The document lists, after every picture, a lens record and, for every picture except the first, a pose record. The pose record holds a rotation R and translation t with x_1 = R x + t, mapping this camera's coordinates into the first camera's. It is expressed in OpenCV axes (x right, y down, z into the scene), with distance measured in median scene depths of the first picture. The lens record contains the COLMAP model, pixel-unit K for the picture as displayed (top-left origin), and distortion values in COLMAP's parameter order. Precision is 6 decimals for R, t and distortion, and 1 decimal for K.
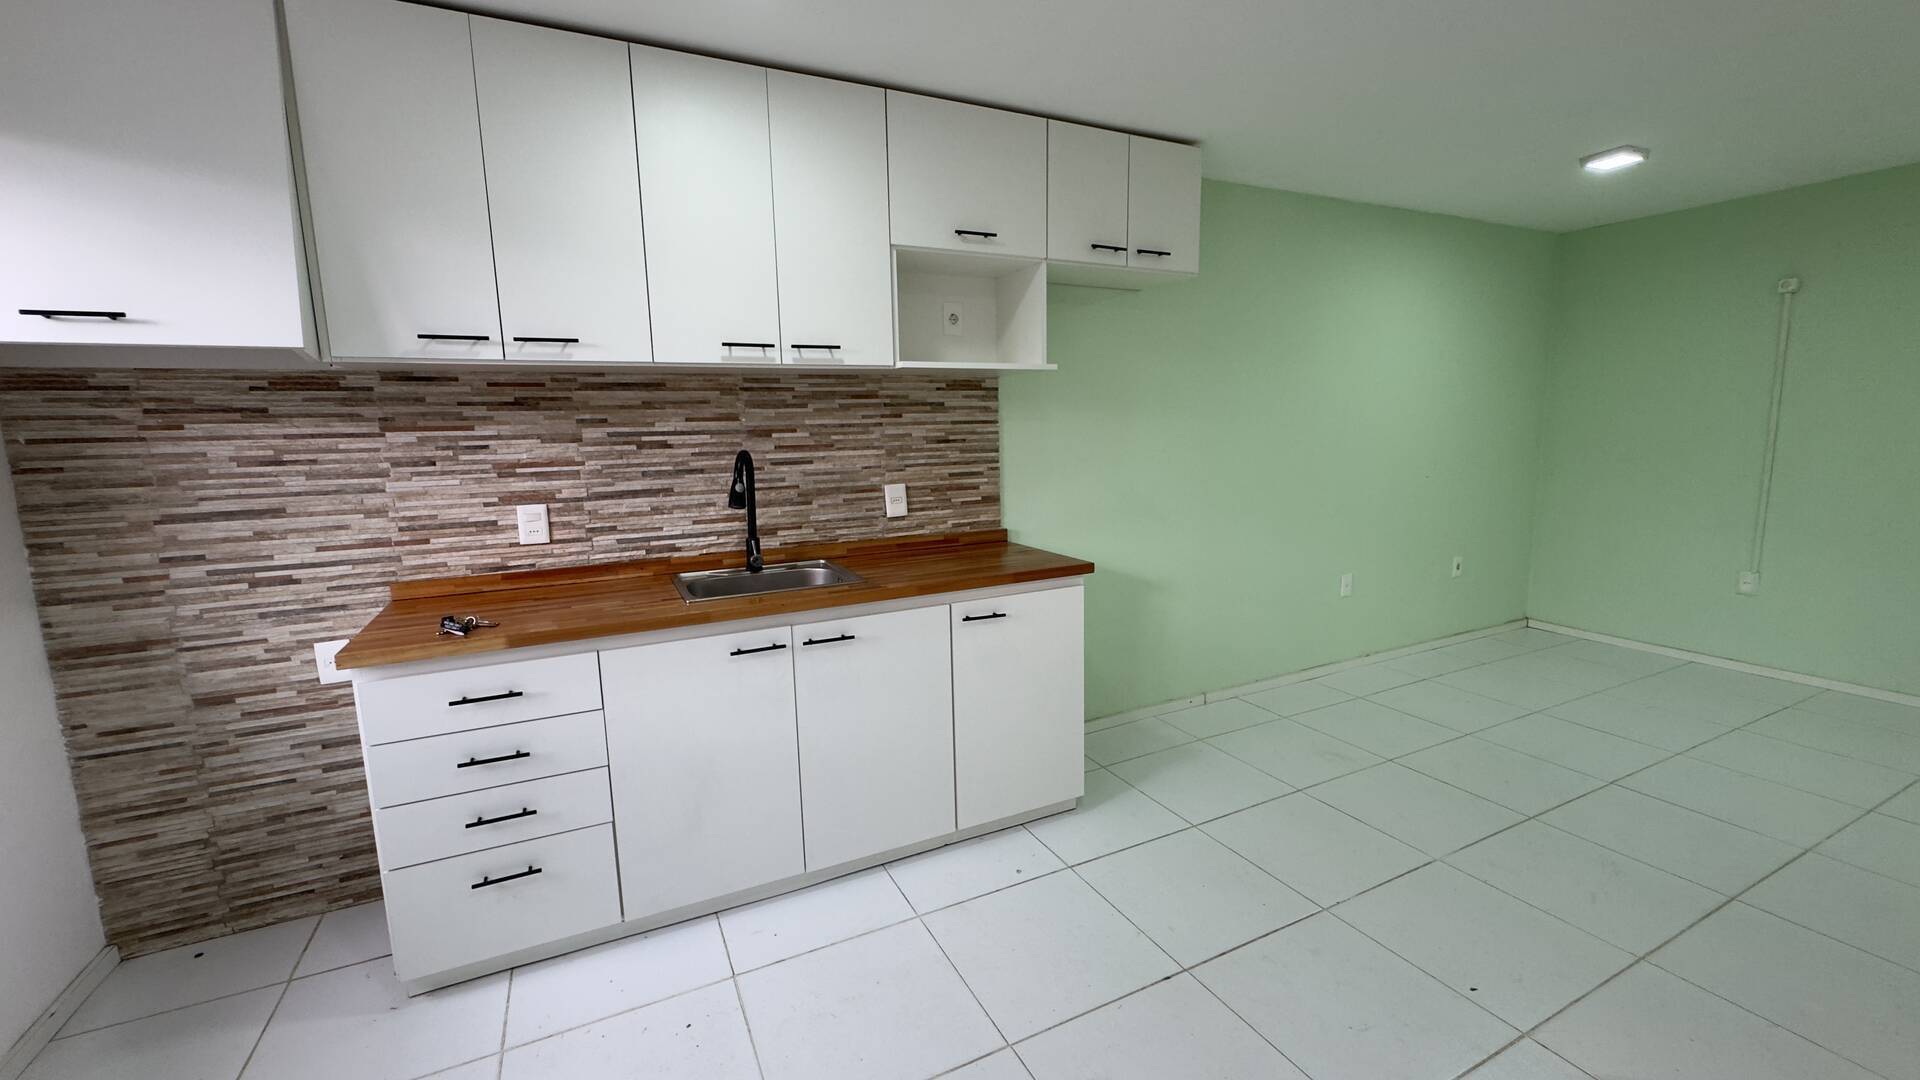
lens RADIAL K [[767.1, 0, 960.0], [0, 767.1, 540.0], [0, 0, 1]] dist [-0.002393, 0.000276]
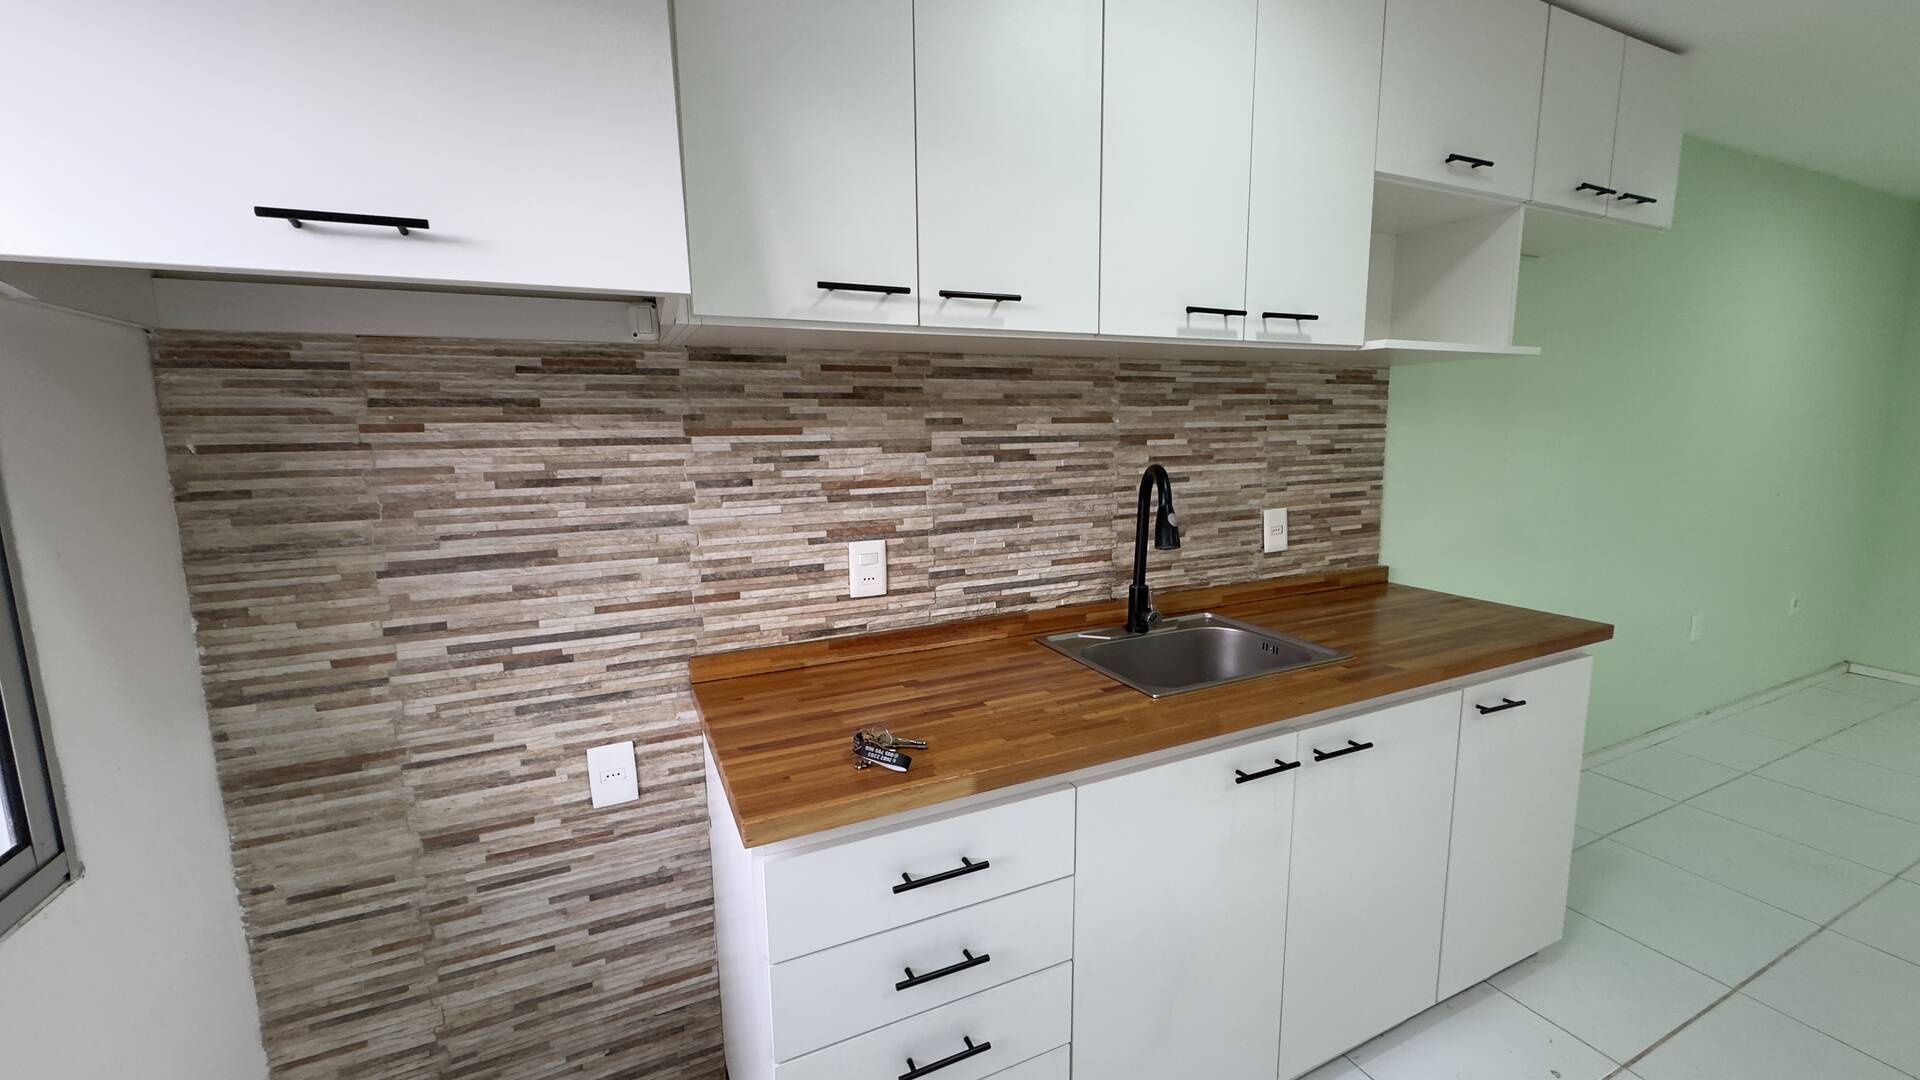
lens RADIAL K [[767.1, 0, 960.0], [0, 767.1, 540.0], [0, 0, 1]] dist [-0.002393, 0.000276]
pose [[0.999833, 0.009266, -0.015762, -0.459857], [-0.009271, 0.999957, -0.000233, -0.047148], [0.015759, 0.000379, 0.999876, 0.300253]]
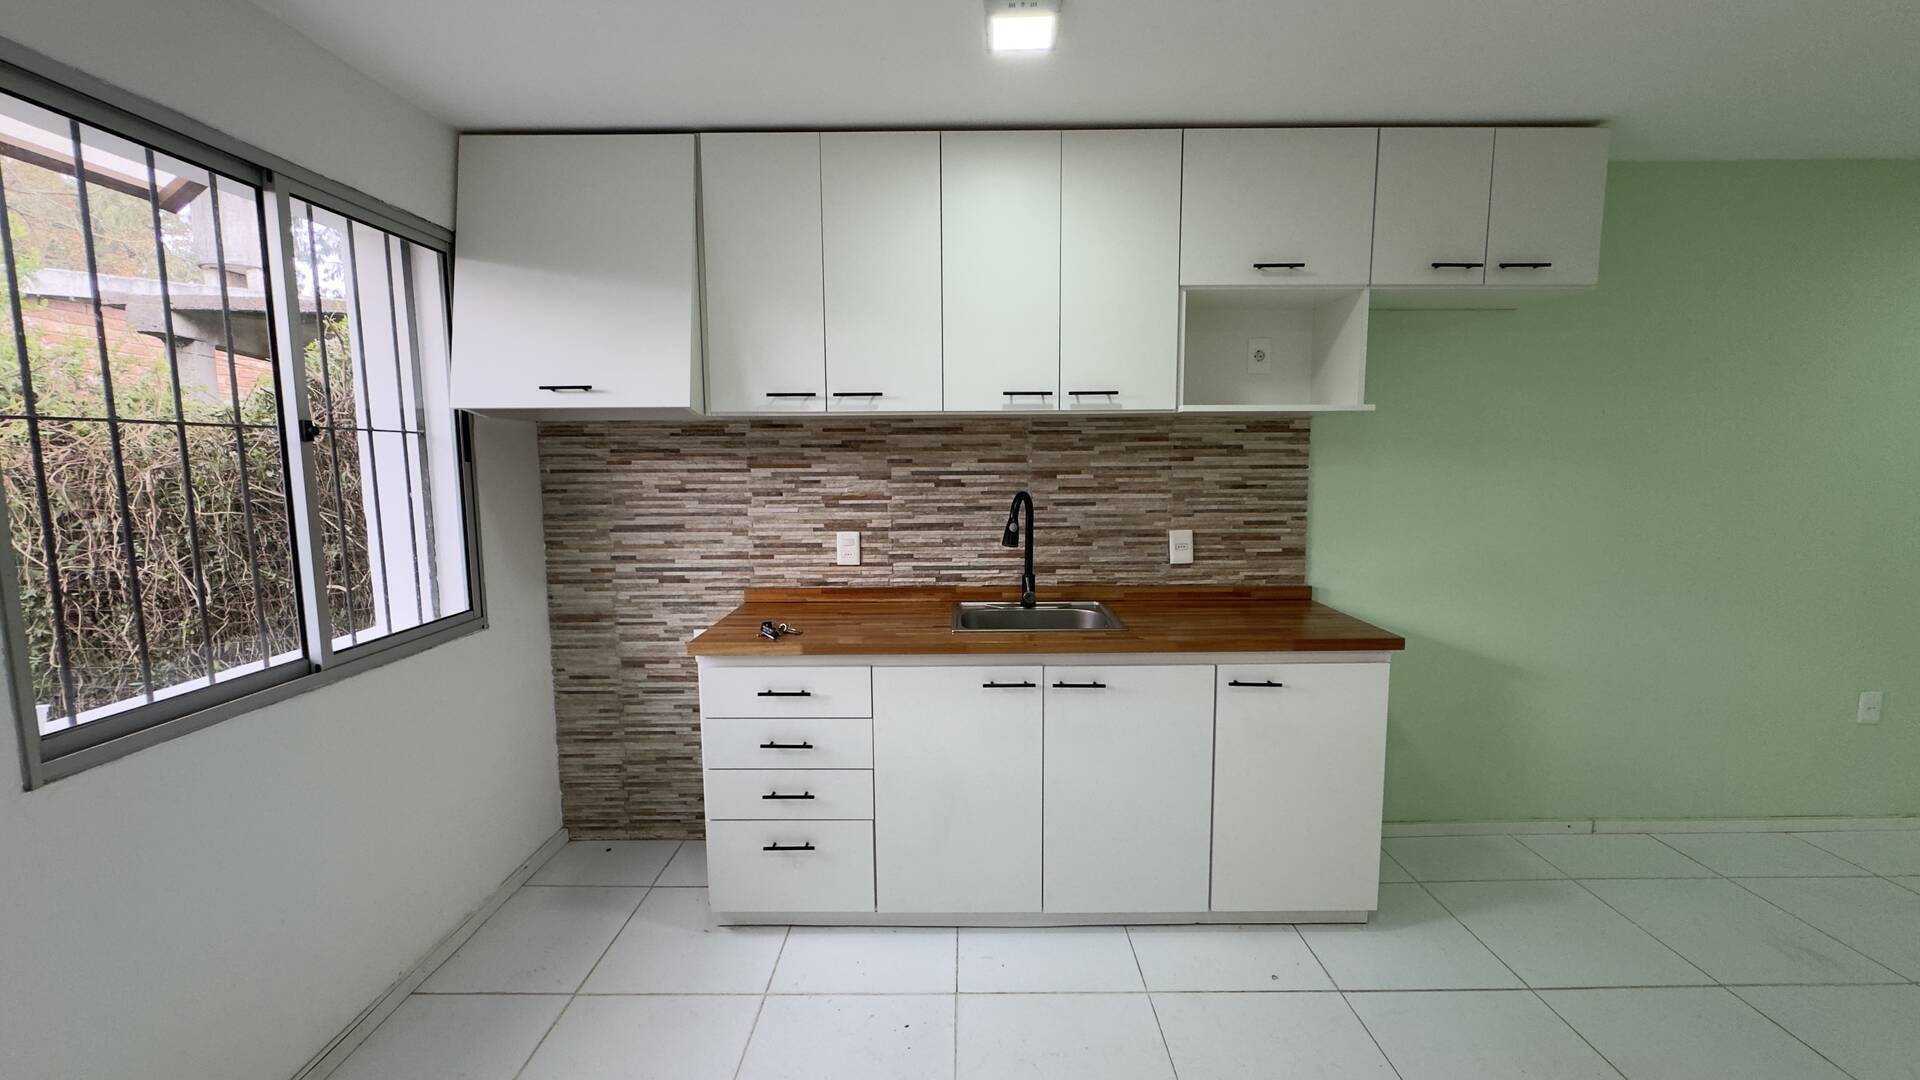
lens RADIAL K [[767.1, 0, 960.0], [0, 767.1, 540.0], [0, 0, 1]] dist [-0.002393, 0.000276]
pose [[0.895360, 0.063822, -0.440746, 0.110094], [-0.078771, 0.996769, -0.015683, -0.028149], [0.438321, 0.048760, 0.897495, 0.023925]]
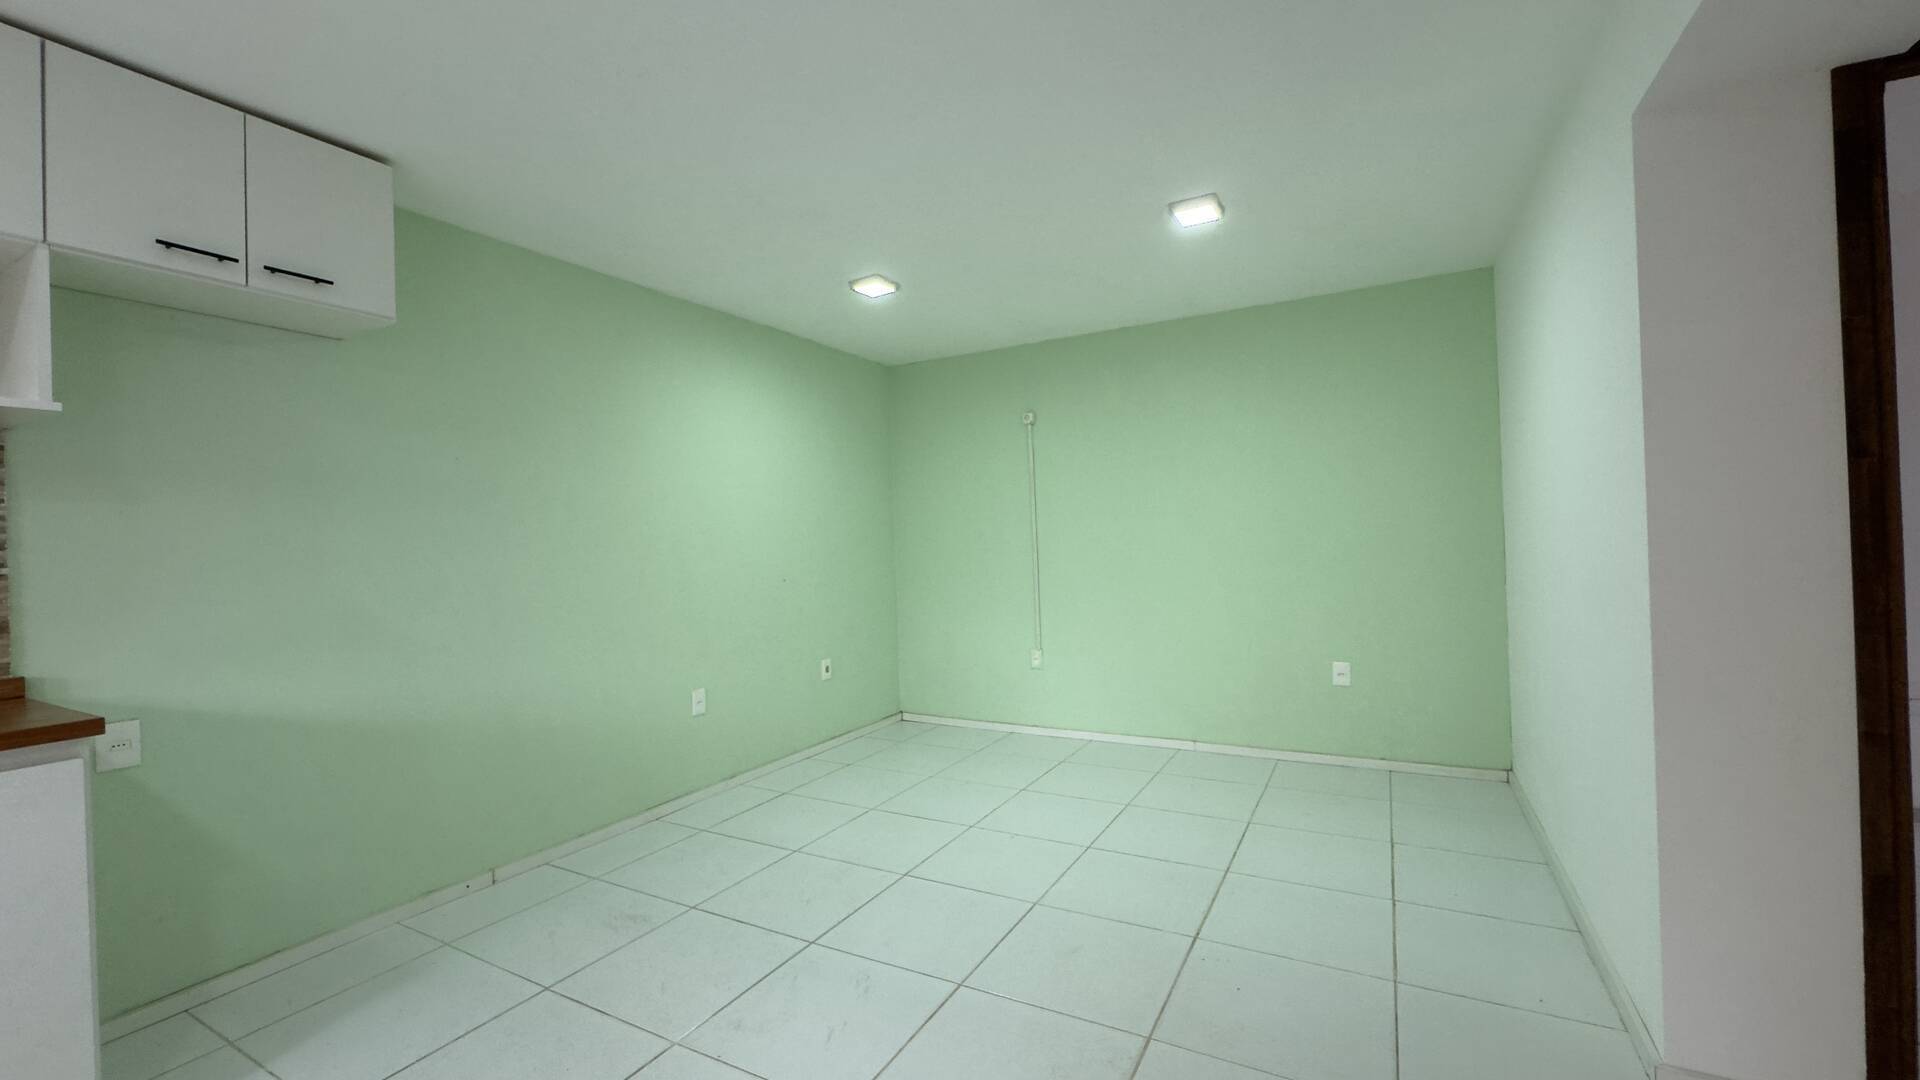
lens RADIAL K [[767.1, 0, 960.0], [0, 767.1, 540.0], [0, 0, 1]] dist [-0.002393, 0.000276]
pose [[0.822455, -0.002256, 0.568826, 0.421626], [0.098250, 0.985526, -0.138150, 0.045305], [-0.560281, 0.169509, 0.810772, 0.111391]]
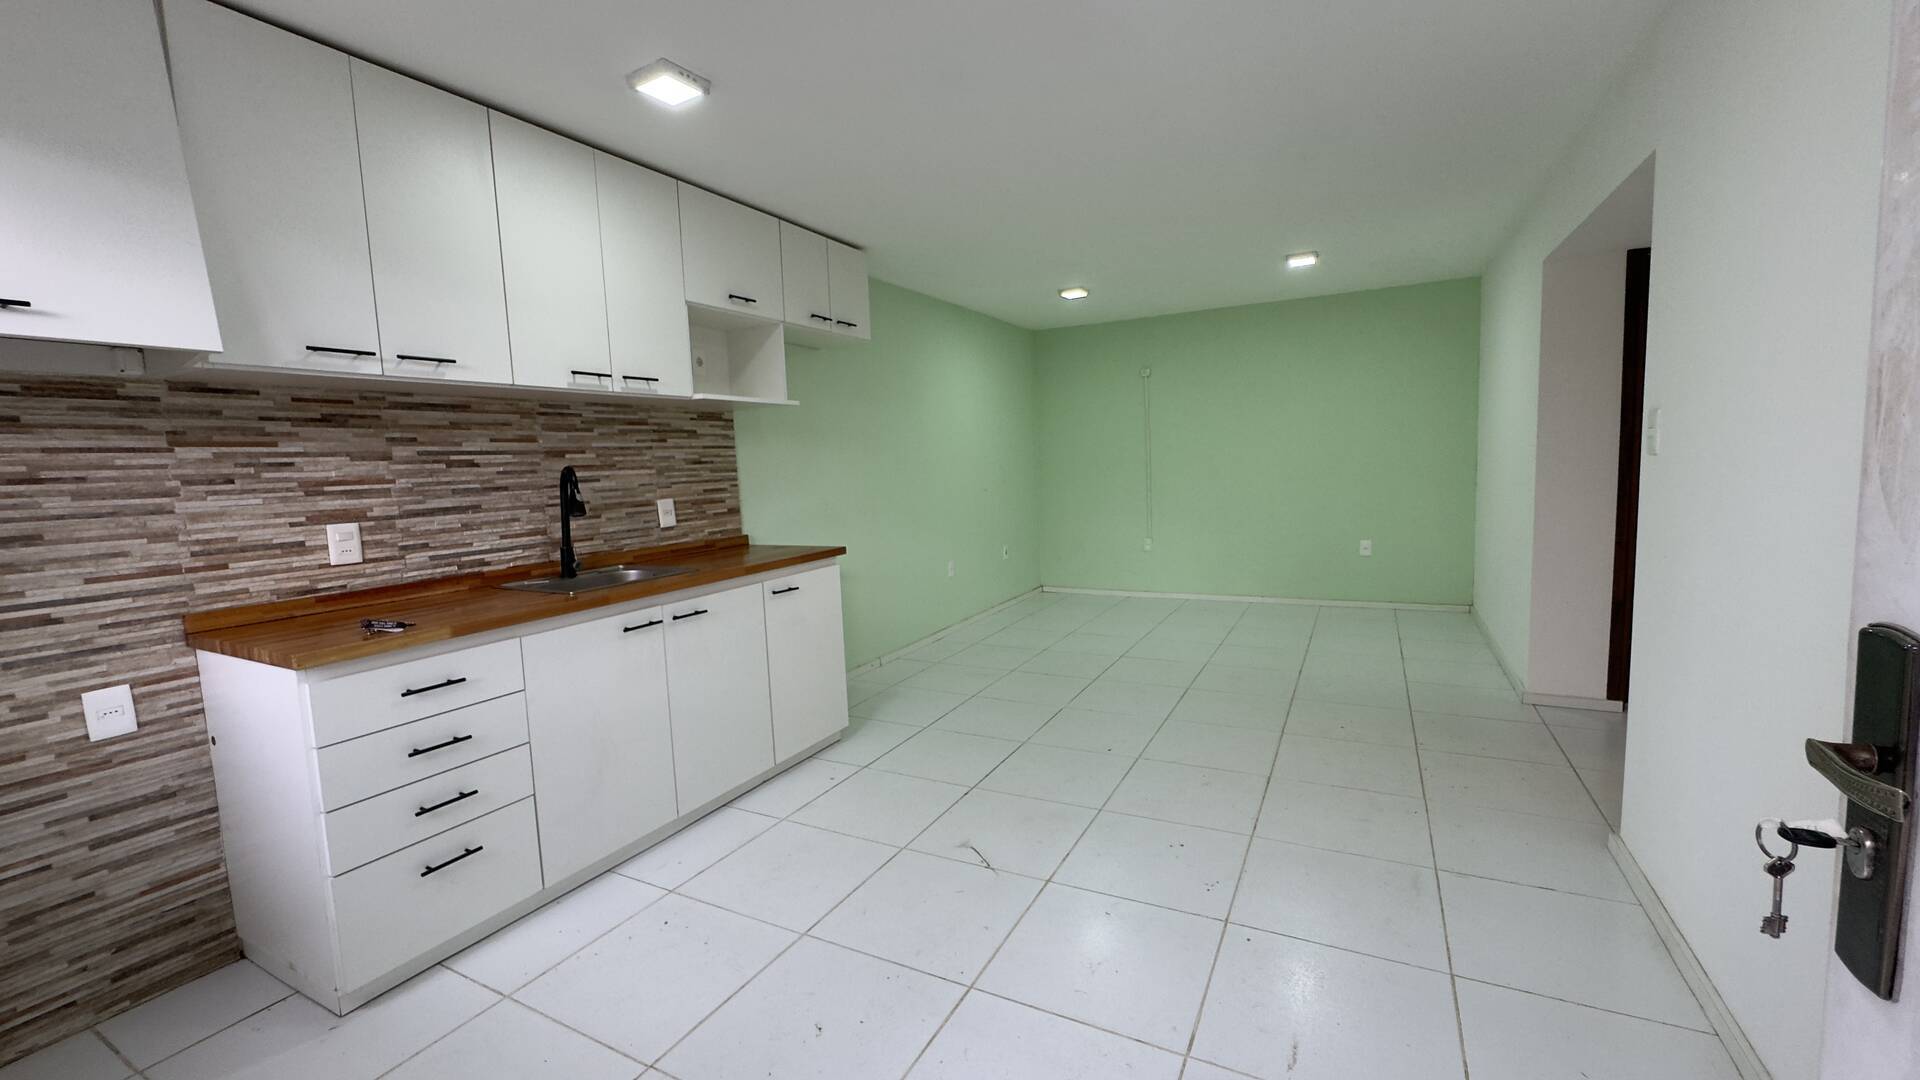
lens RADIAL K [[767.1, 0, 960.0], [0, 767.1, 540.0], [0, 0, 1]] dist [-0.002393, 0.000276]
pose [[0.811296, -0.070641, 0.580352, -0.485174], [0.109197, 0.993514, -0.031719, 0.090276], [-0.574347, 0.089106, 0.813748, -0.238165]]
